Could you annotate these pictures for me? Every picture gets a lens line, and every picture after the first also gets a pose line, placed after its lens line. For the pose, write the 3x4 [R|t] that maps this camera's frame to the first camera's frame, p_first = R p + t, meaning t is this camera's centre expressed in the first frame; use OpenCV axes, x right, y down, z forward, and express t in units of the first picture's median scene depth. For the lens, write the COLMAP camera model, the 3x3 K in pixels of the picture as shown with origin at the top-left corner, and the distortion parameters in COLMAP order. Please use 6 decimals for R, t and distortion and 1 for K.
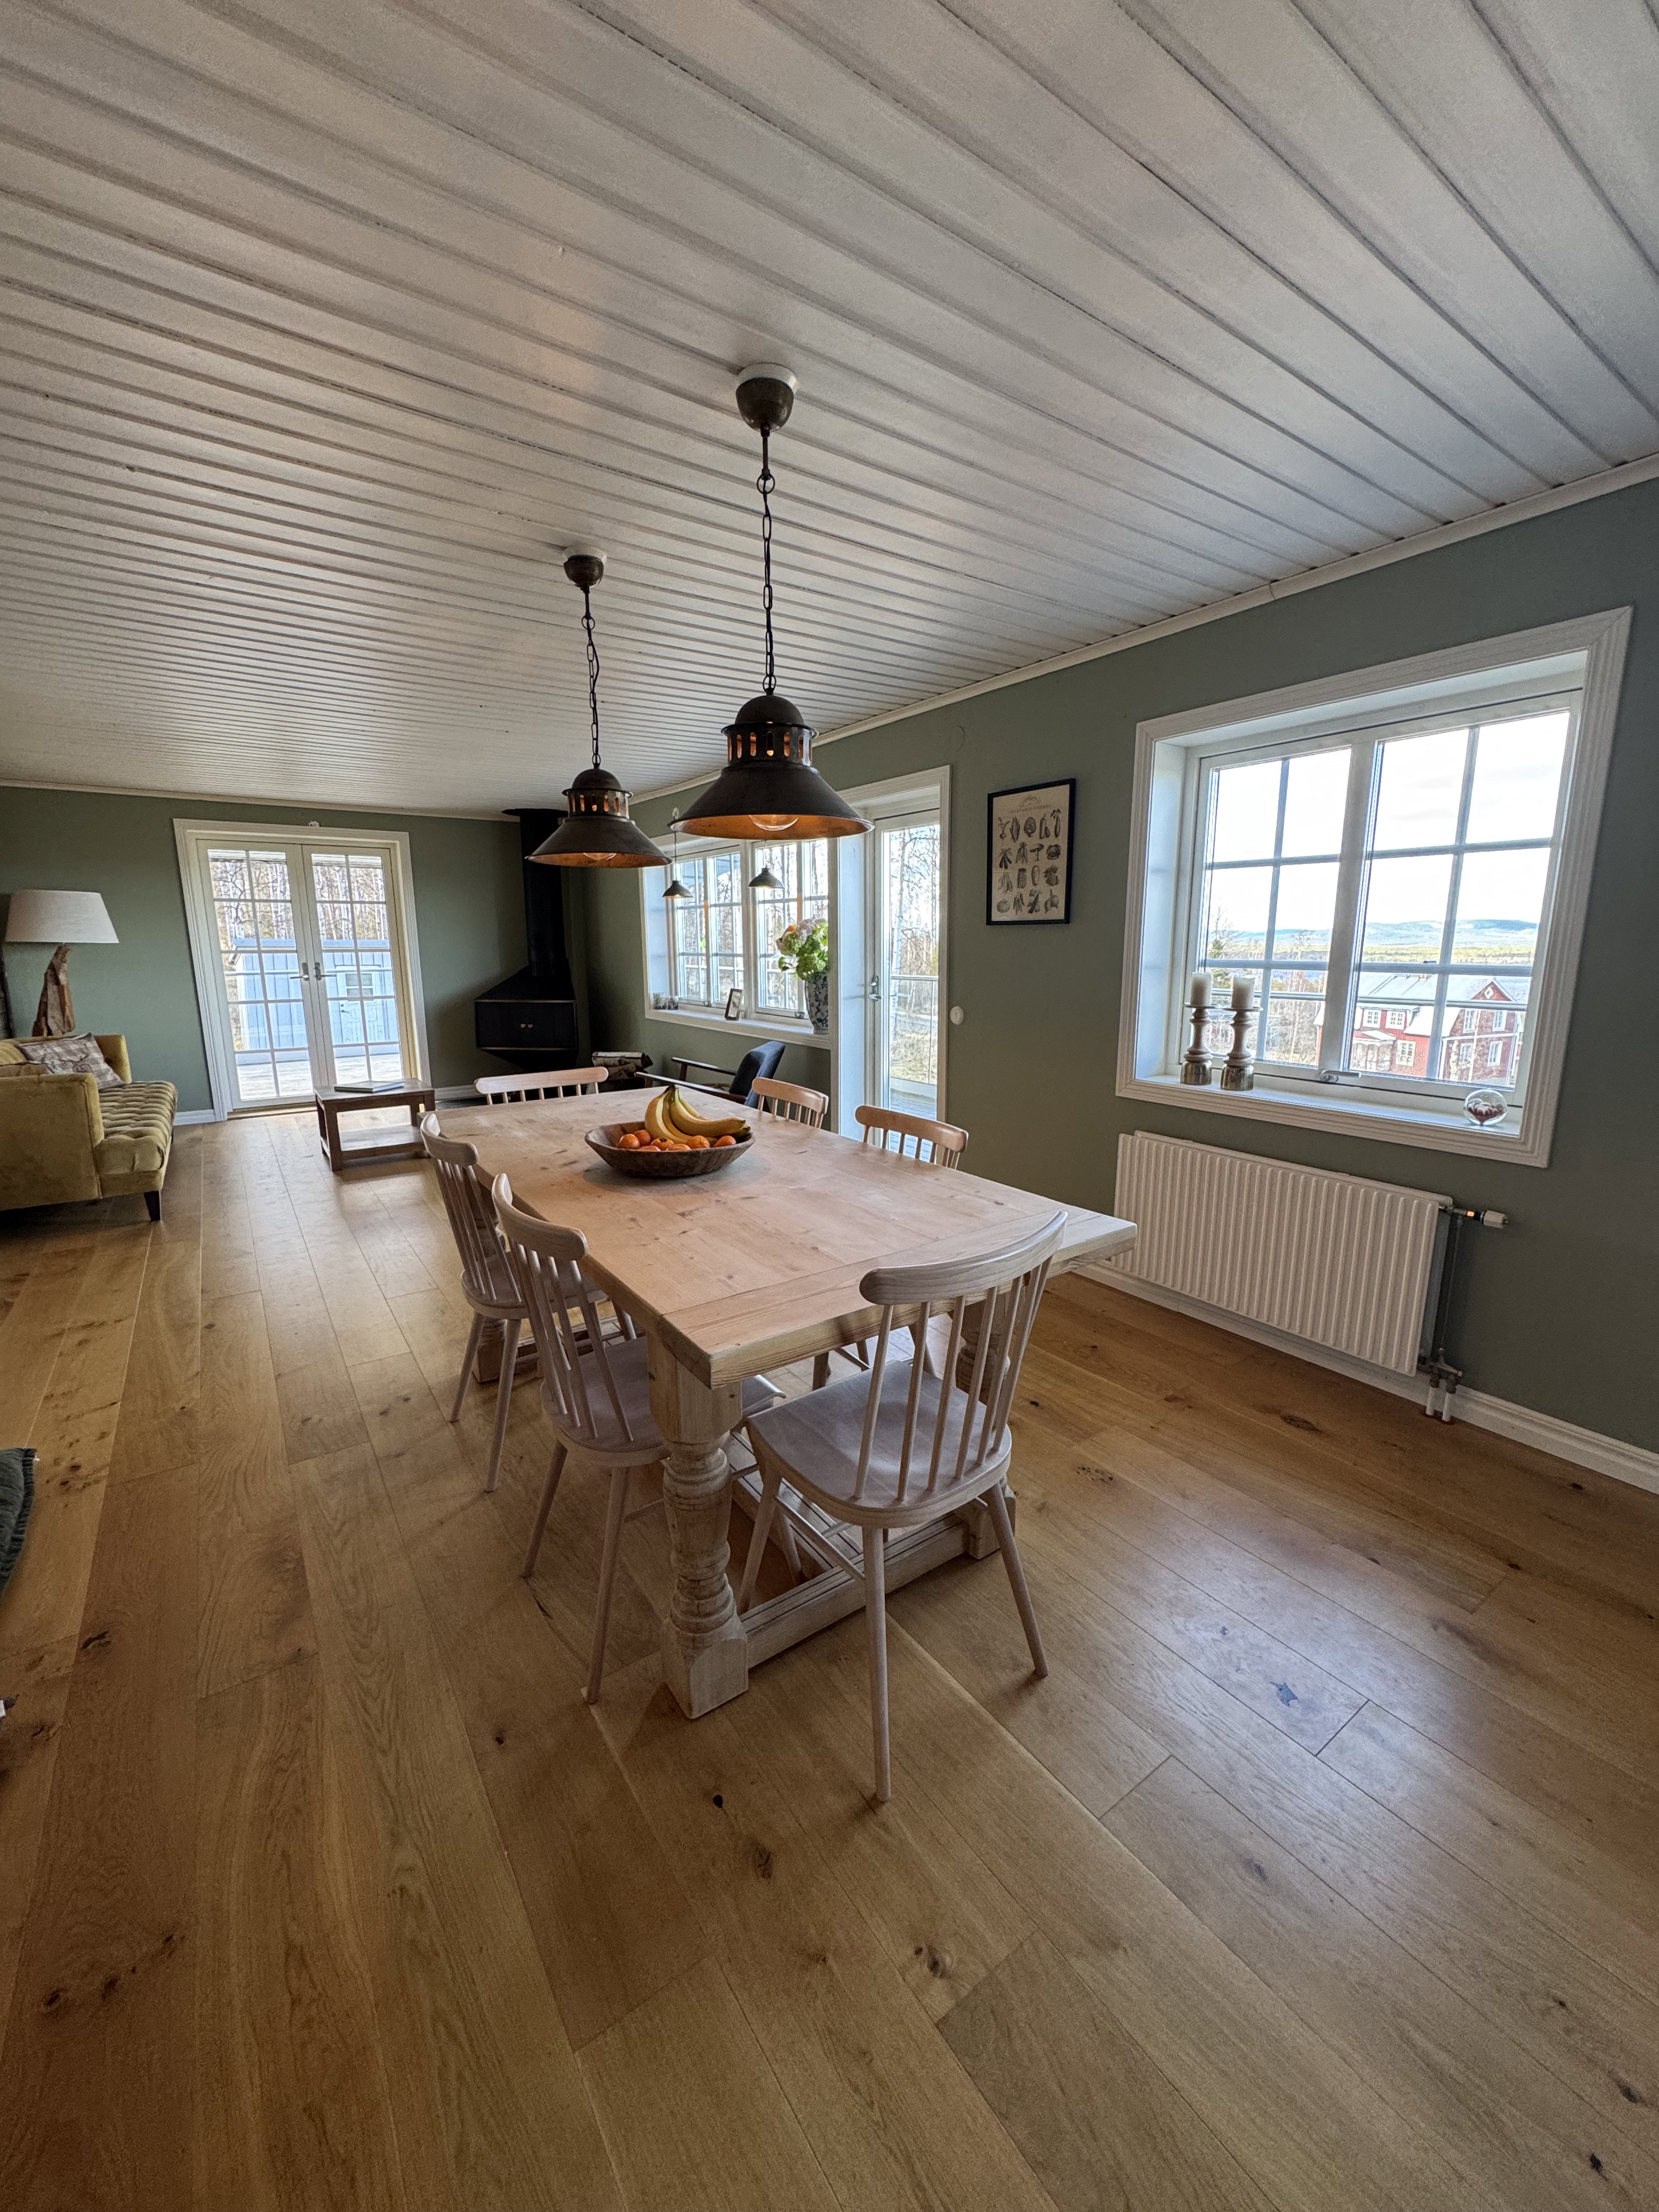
lens RADIAL K [[872.8, 0, 826.8], [0, 872.8, 1102.9], [0, 0, 1]] dist [-0.000877, 0.000014]
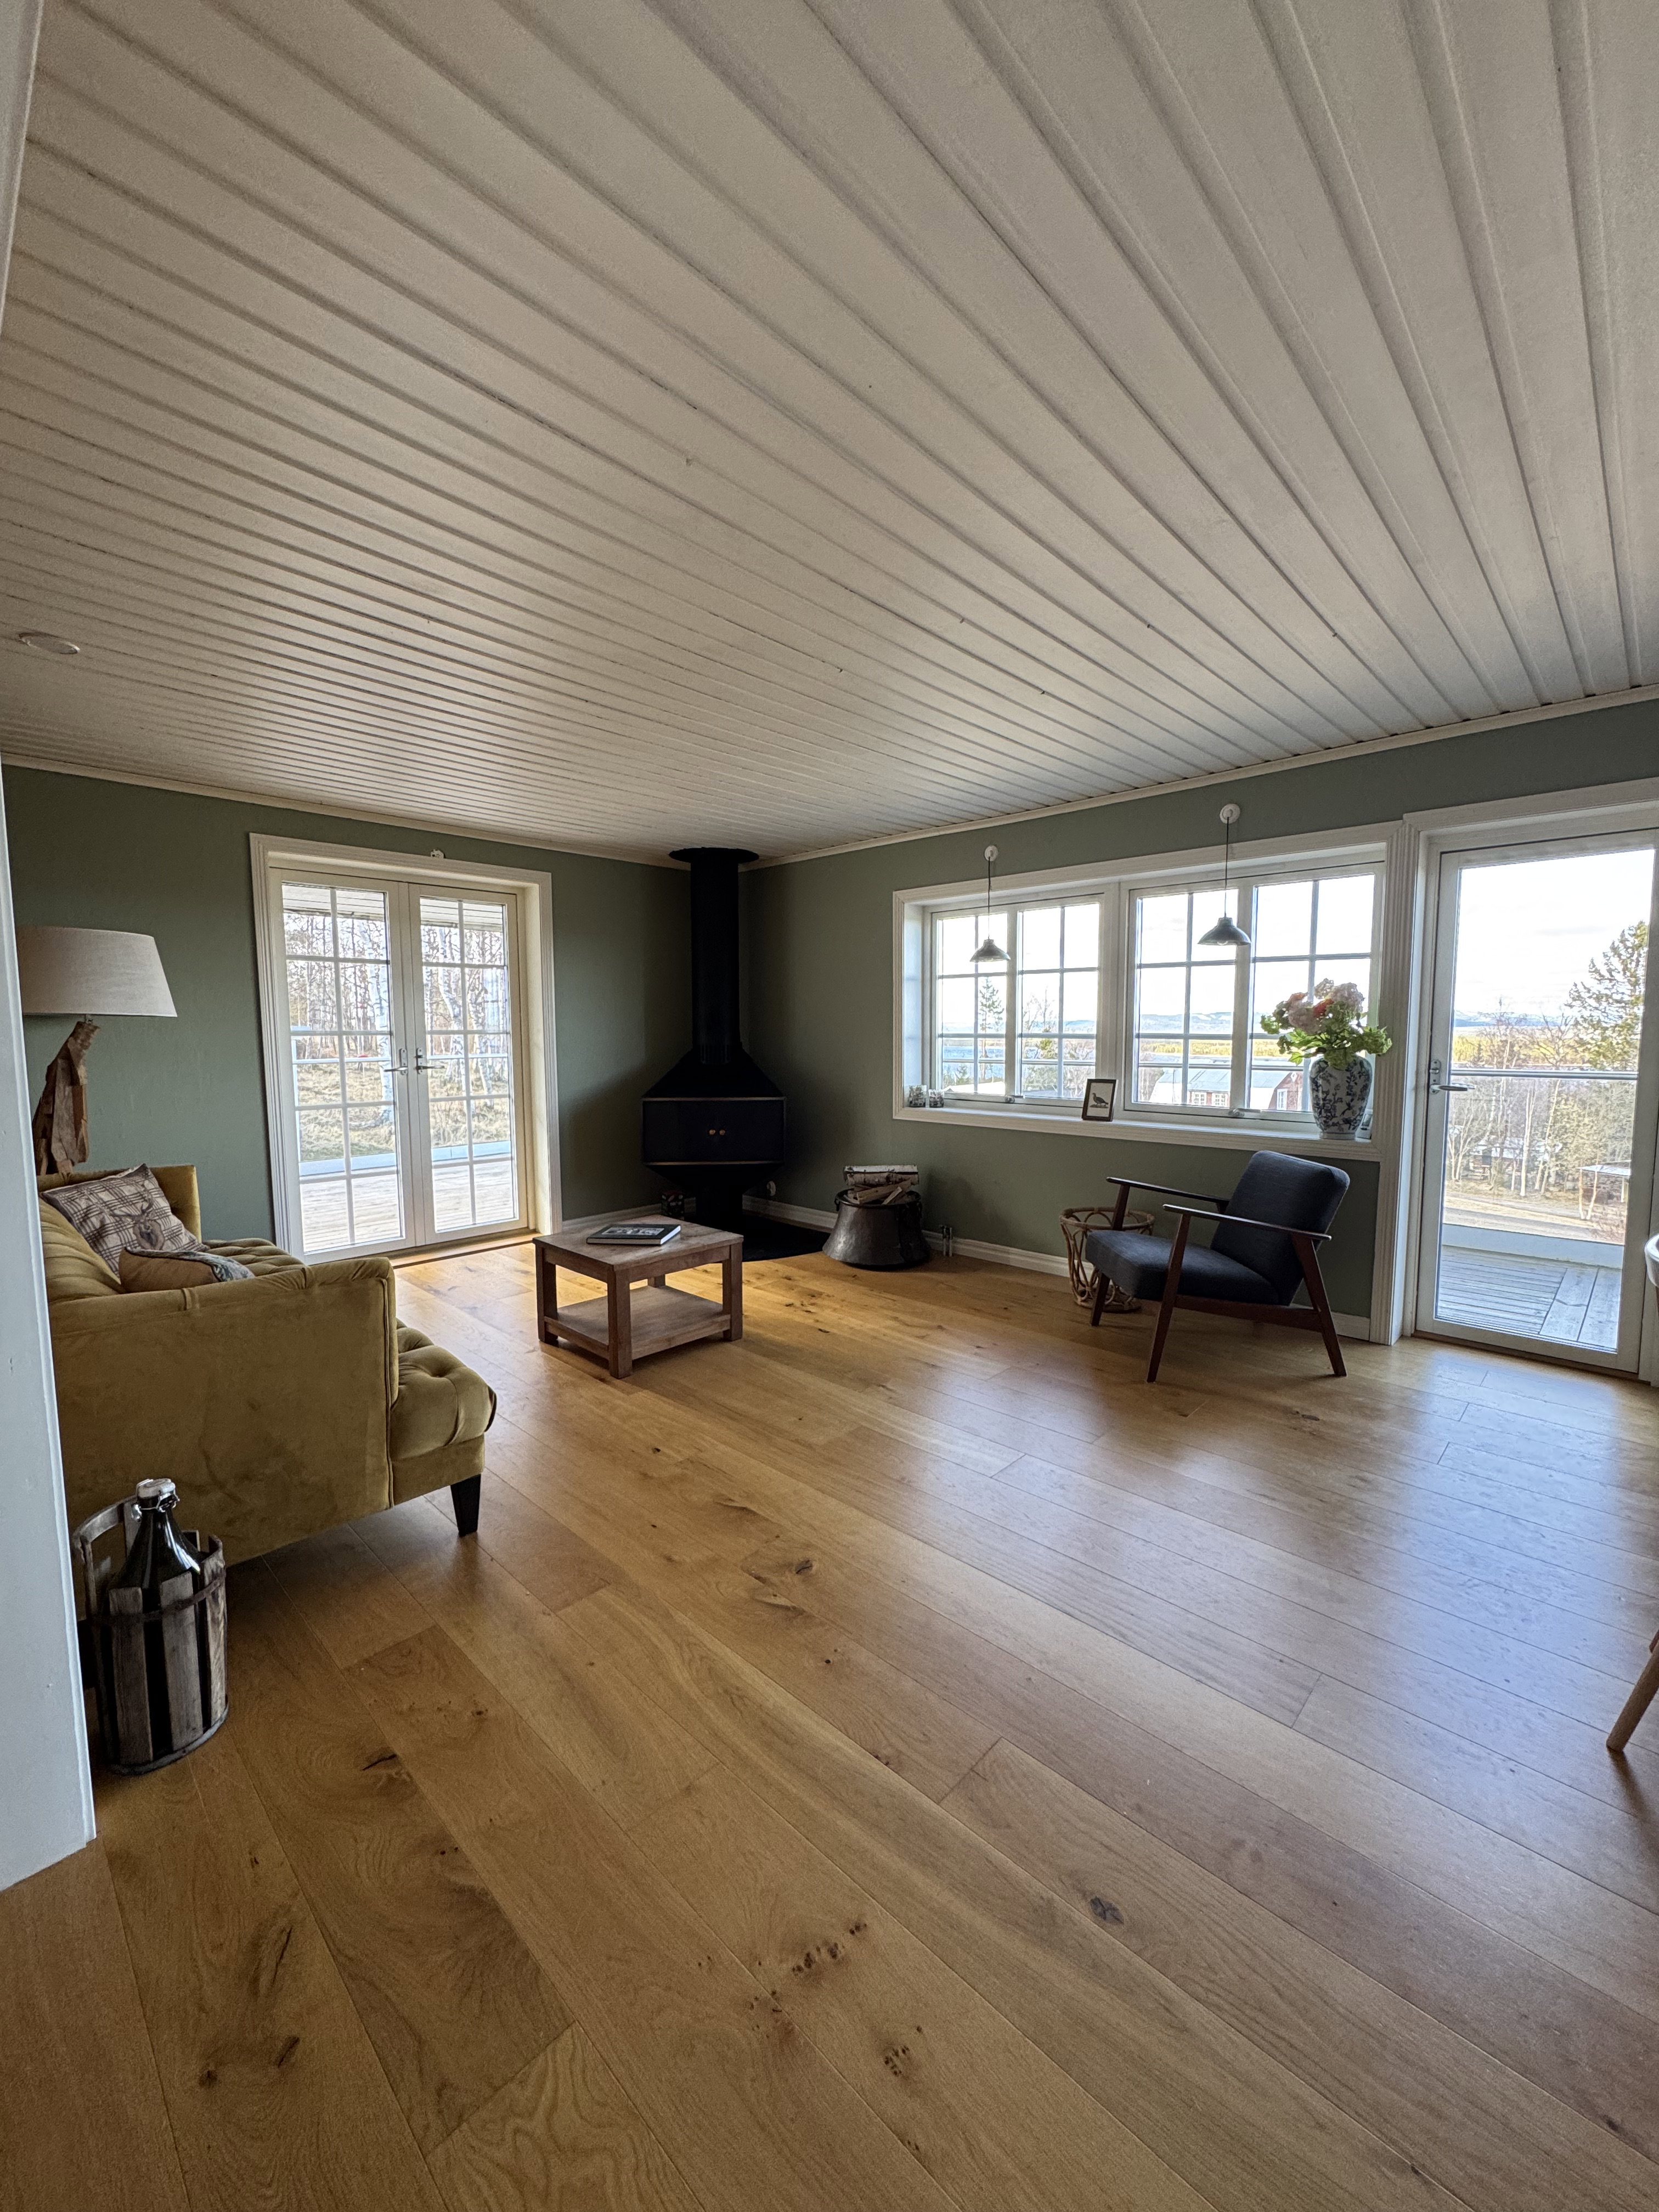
lens RADIAL K [[872.8, 0, 830.9], [0, 872.8, 1102.6], [0, 0, 1]] dist [-0.000877, 0.000014]
pose [[0.979973, -0.015978, 0.198489, -0.507703], [0.036146, 0.994490, -0.098403, -0.047461], [-0.195823, 0.103607, 0.975151, 0.327320]]
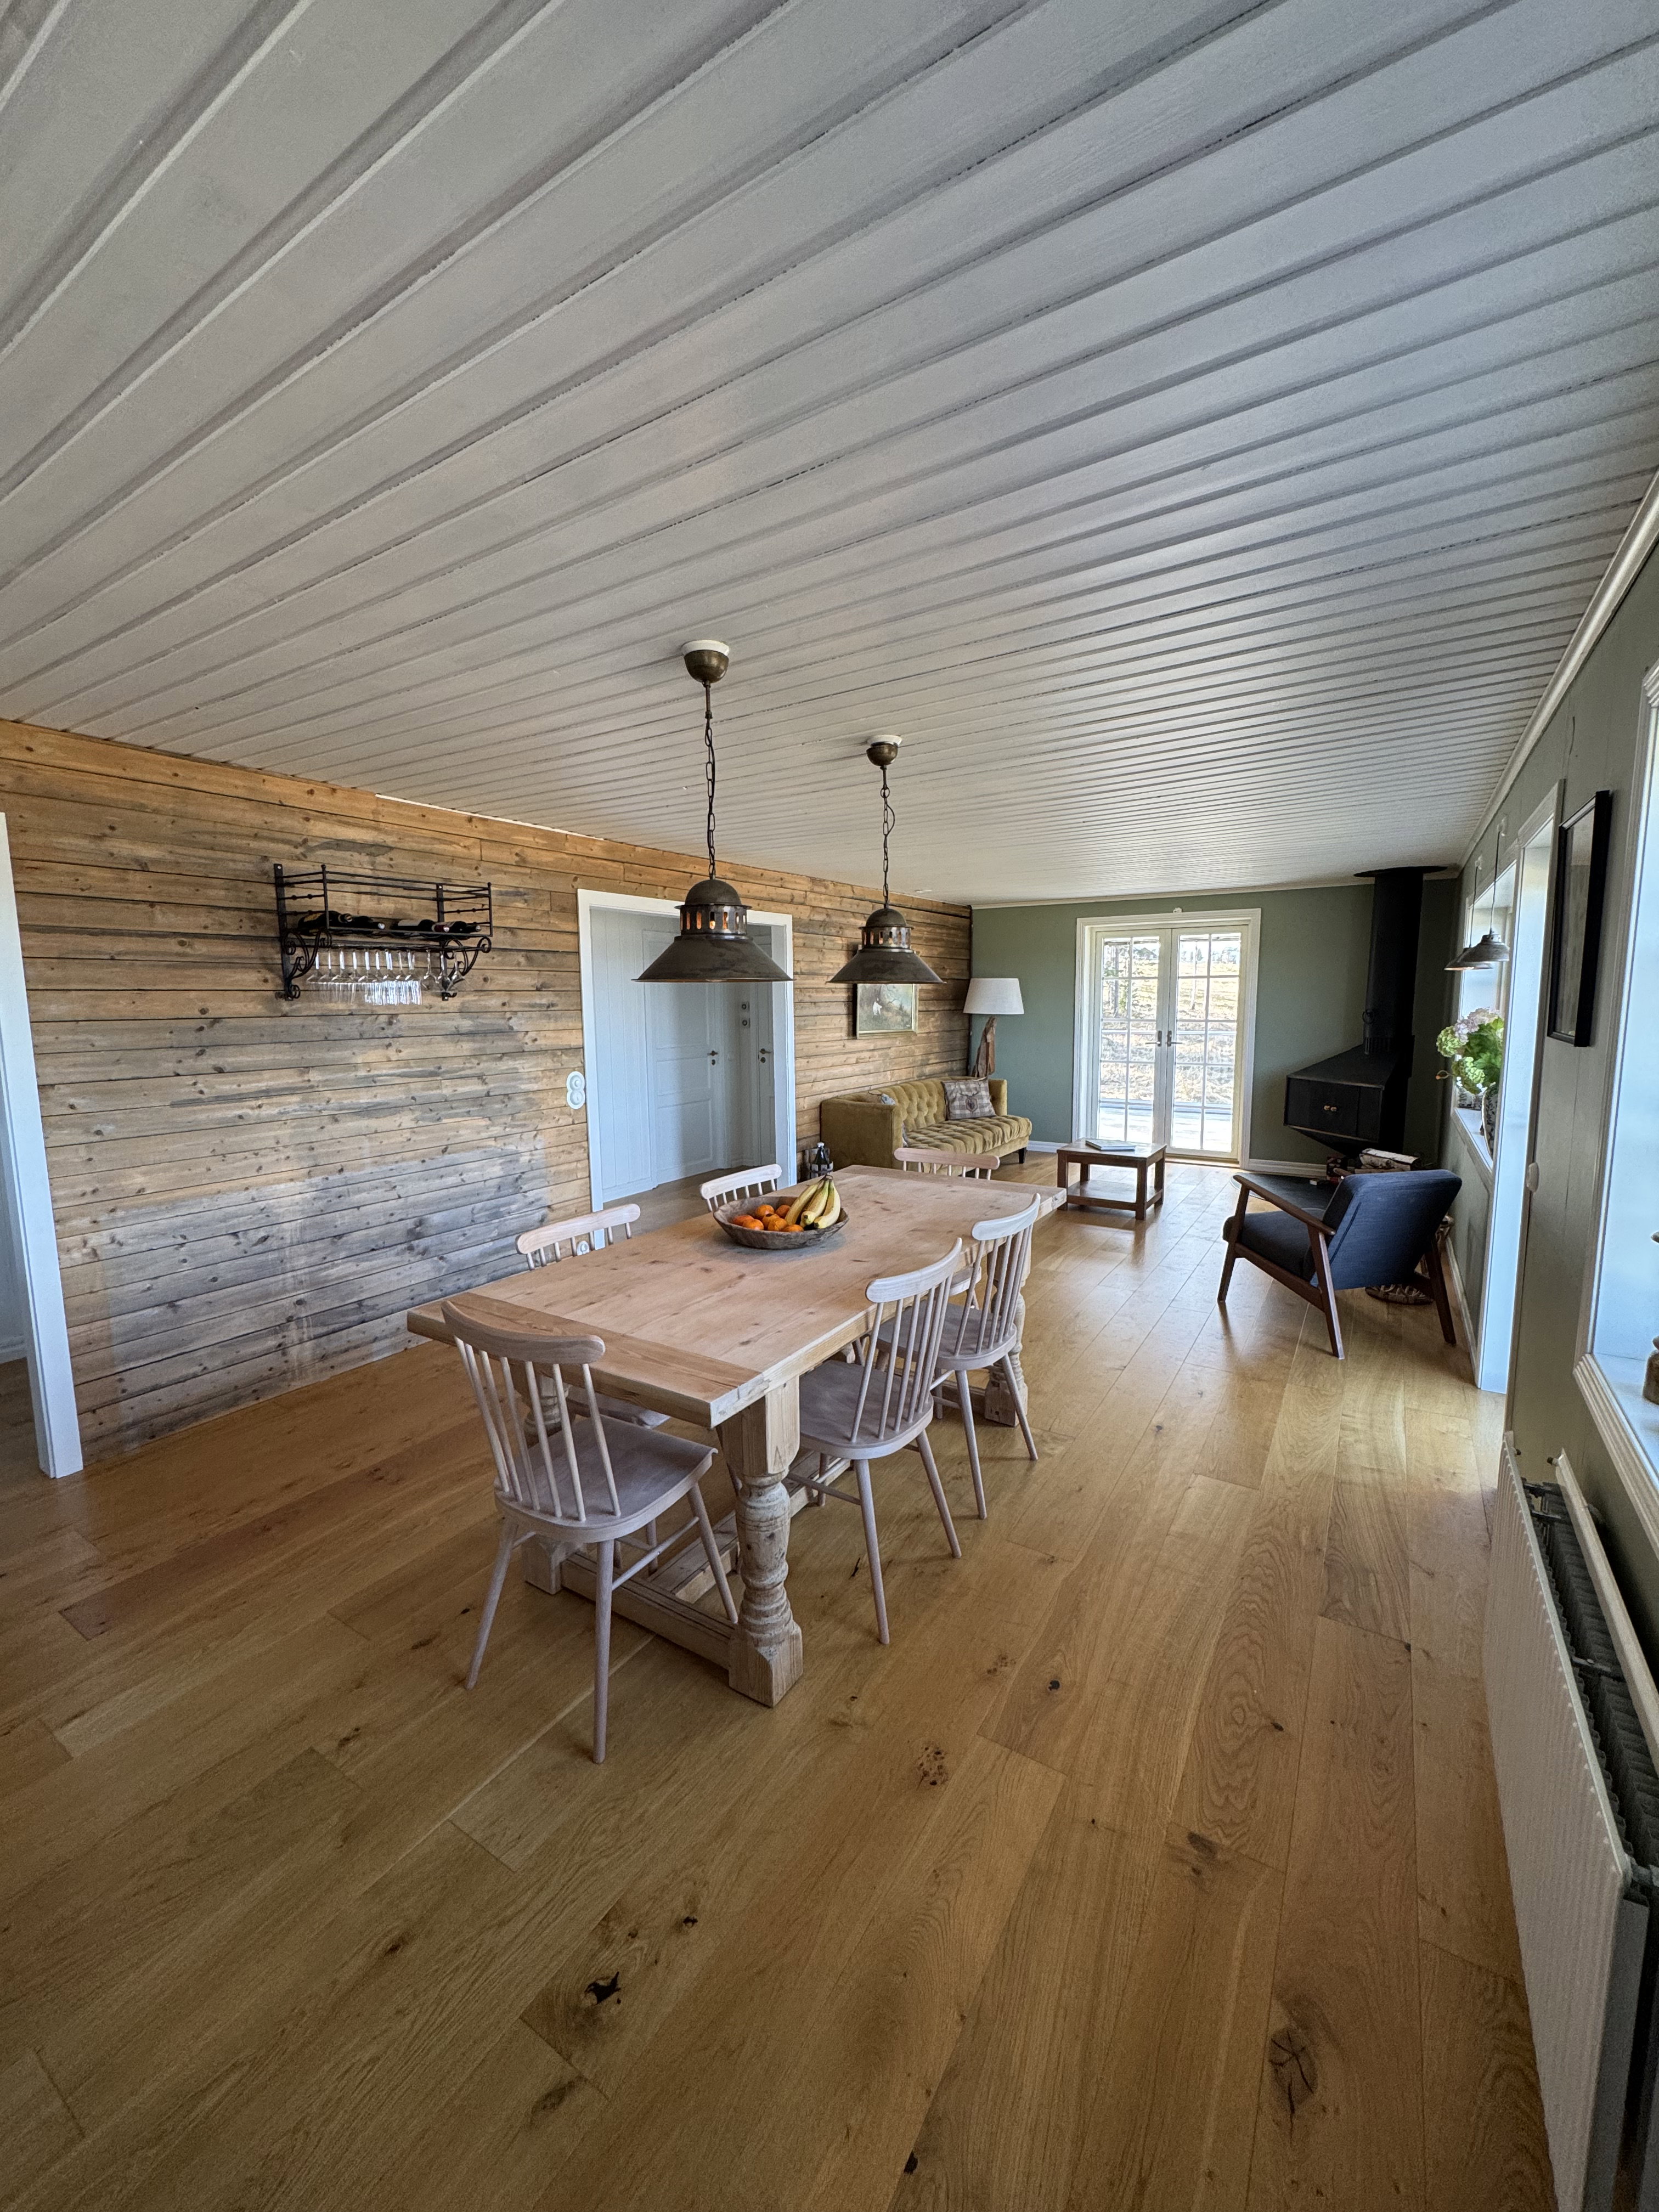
lens RADIAL K [[872.8, 0, 831.4], [0, 872.8, 1102.4], [0, 0, 1]] dist [-0.000877, 0.000014]
pose [[0.389926, 0.110017, -0.914250, 0.360318], [-0.159909, 0.985843, 0.050431, -0.071915], [0.906855, 0.126533, 0.401999, 0.207599]]
